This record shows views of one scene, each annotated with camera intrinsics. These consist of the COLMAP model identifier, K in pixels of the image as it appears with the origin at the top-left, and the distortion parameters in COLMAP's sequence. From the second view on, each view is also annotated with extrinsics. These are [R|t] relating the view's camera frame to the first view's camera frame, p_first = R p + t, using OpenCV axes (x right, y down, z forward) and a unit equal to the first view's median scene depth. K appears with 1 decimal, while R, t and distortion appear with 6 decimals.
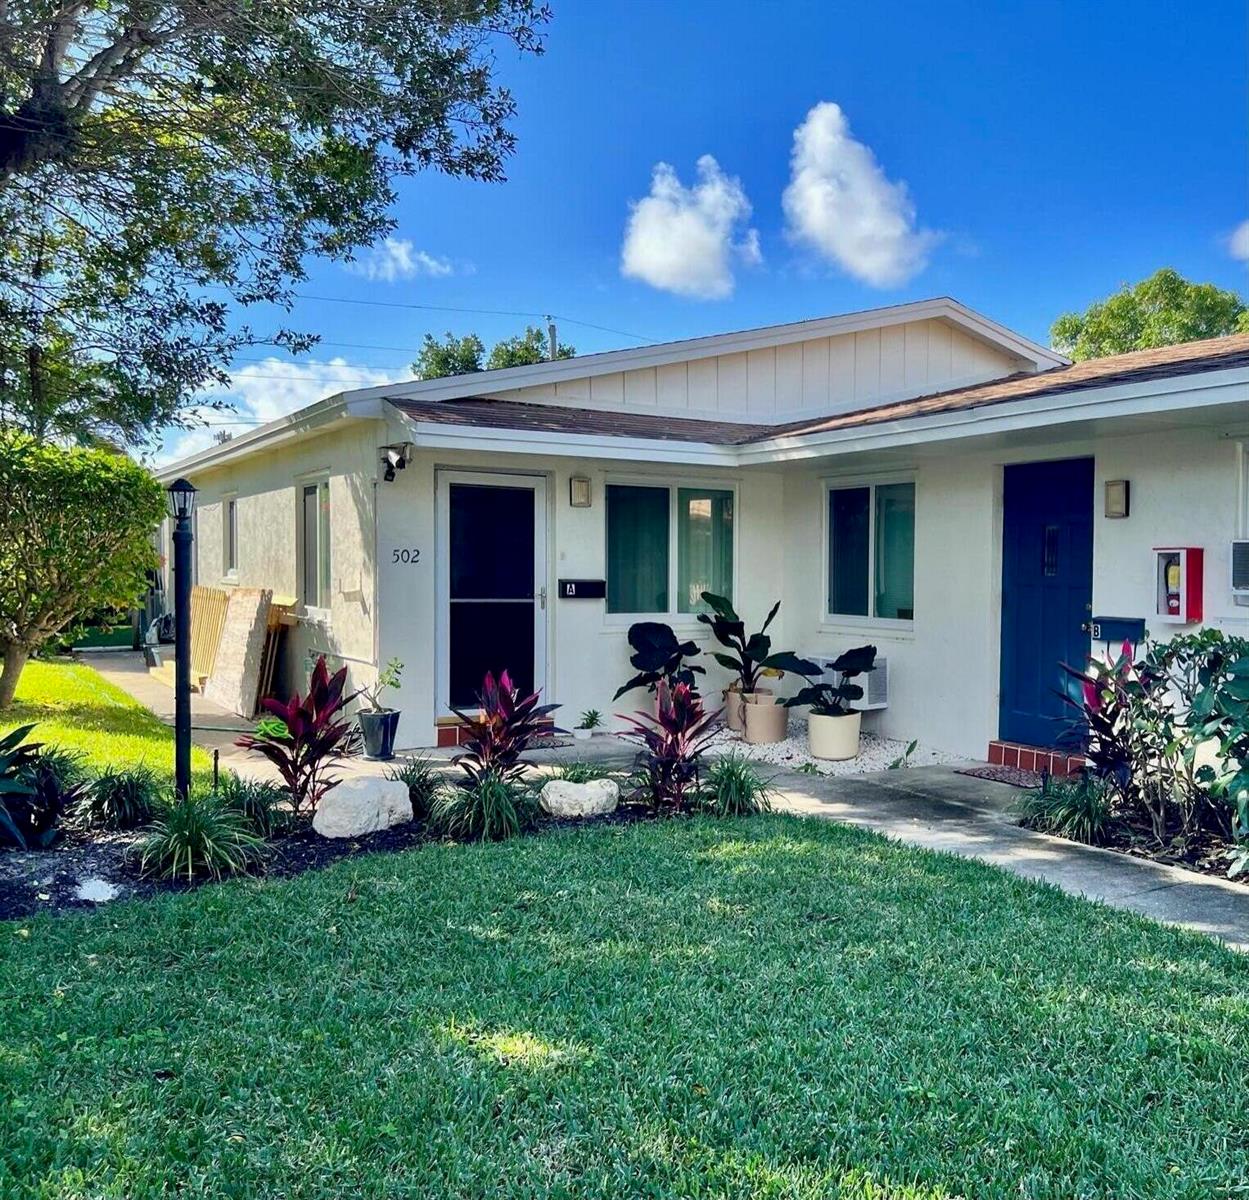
lens RADIAL K [[1382.7, 0, 623.0], [0, 1382.7, 665.8], [0, 0, 1]] dist [-0.019549, 0.243252]
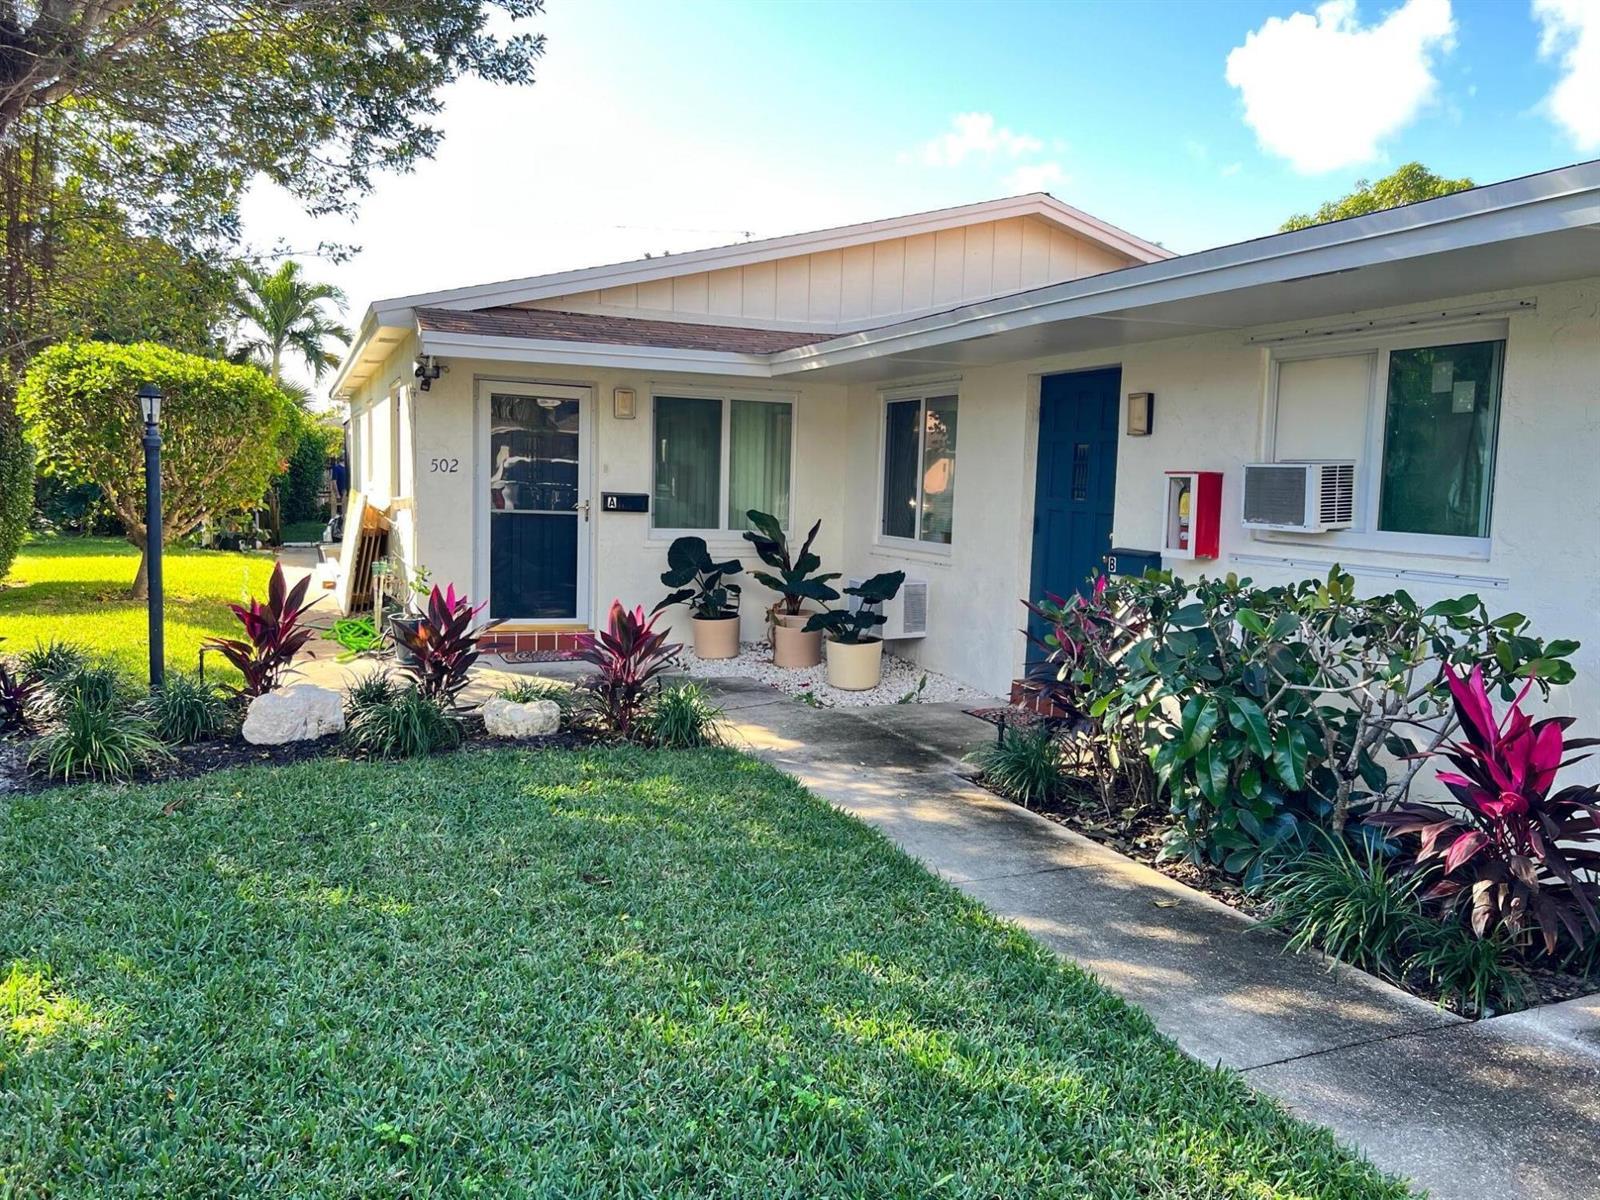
lens RADIAL K [[1227.2, 0, 809.1], [0, 1227.2, 598.6], [0, 0, 1]] dist [0.058828, -0.042045]
pose [[0.973330, 0.041722, -0.225583, 0.311064], [-0.036028, 0.998921, 0.029299, -0.018000], [0.226562, -0.020390, 0.973783, 0.177994]]
